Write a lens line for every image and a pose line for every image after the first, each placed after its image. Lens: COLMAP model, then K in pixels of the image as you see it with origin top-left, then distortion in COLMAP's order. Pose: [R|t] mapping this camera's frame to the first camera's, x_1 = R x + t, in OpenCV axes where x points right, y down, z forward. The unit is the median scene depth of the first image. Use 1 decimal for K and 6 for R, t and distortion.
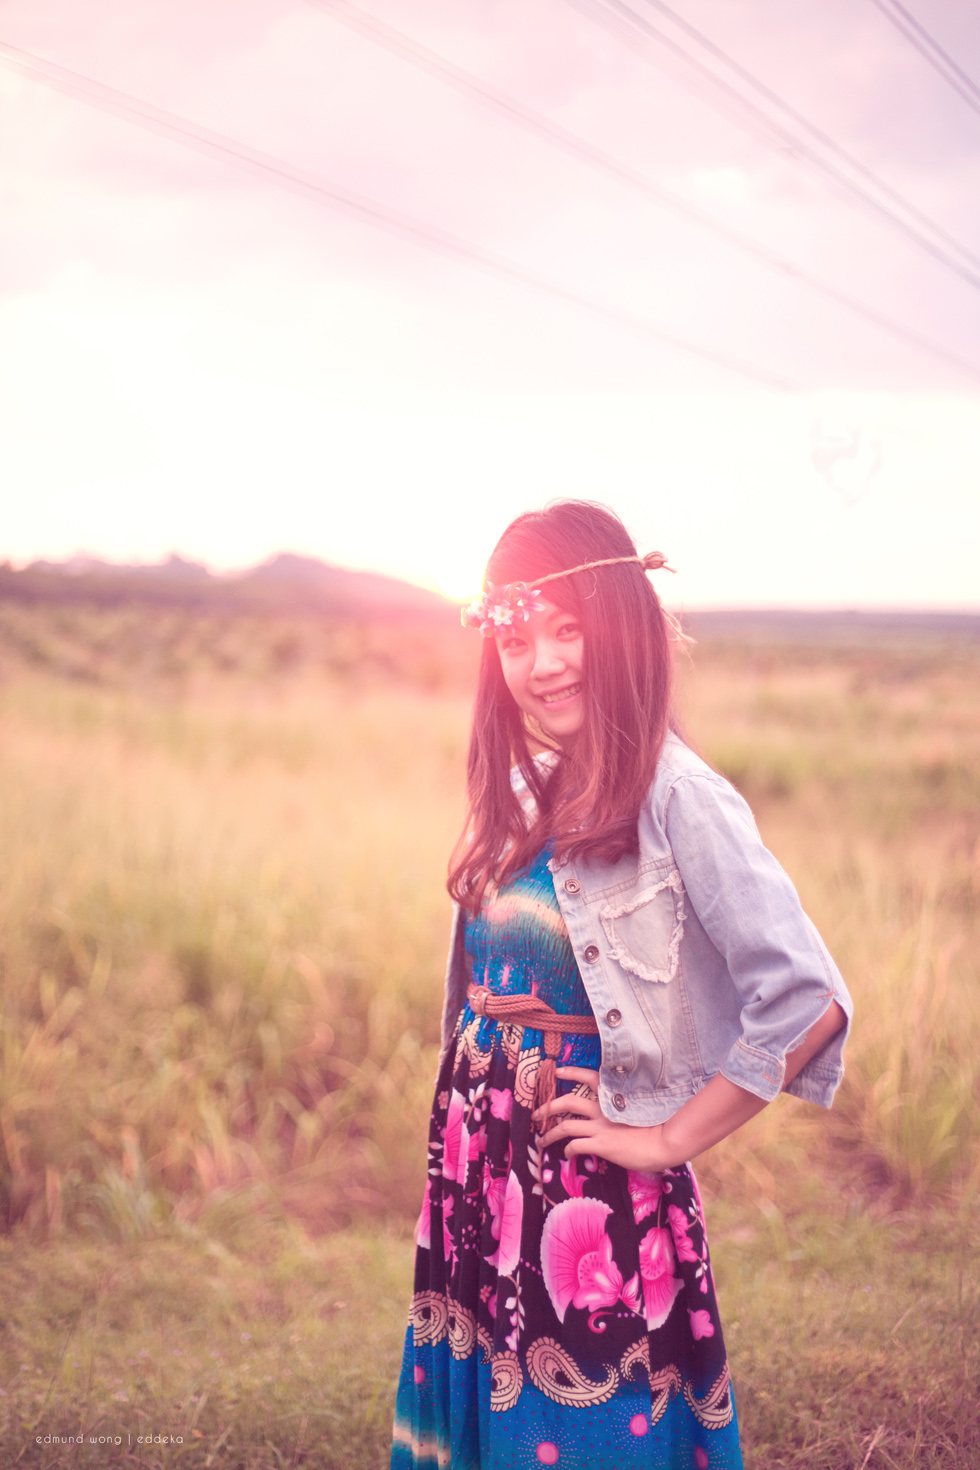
lens RADIAL K [[2078.9, 0, 483.7], [0, 2078.9, 739.8], [0, 0, 1]] dist [-0.102921, 0.000000]
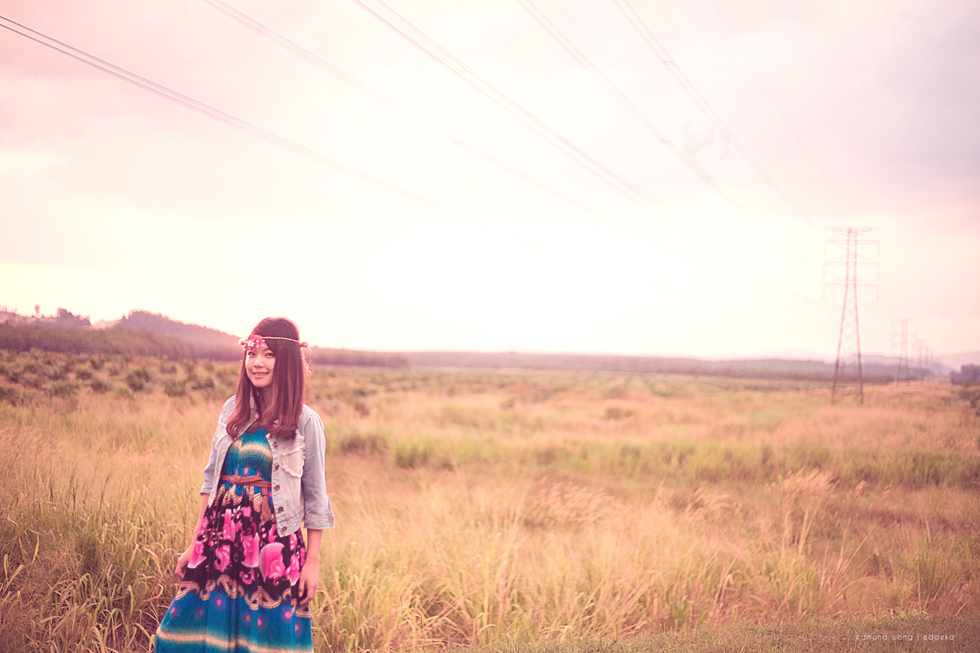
lens RADIAL K [[1385.9, 0, 471.9], [0, 1385.9, 338.5], [0, 0, 1]] dist [-0.102921, 0.000000]
pose [[0.989663, 0.012116, 0.142898, 0.043668], [-0.001739, 0.997365, -0.072526, 0.068453], [-0.143400, 0.071528, 0.987077, -1.032684]]
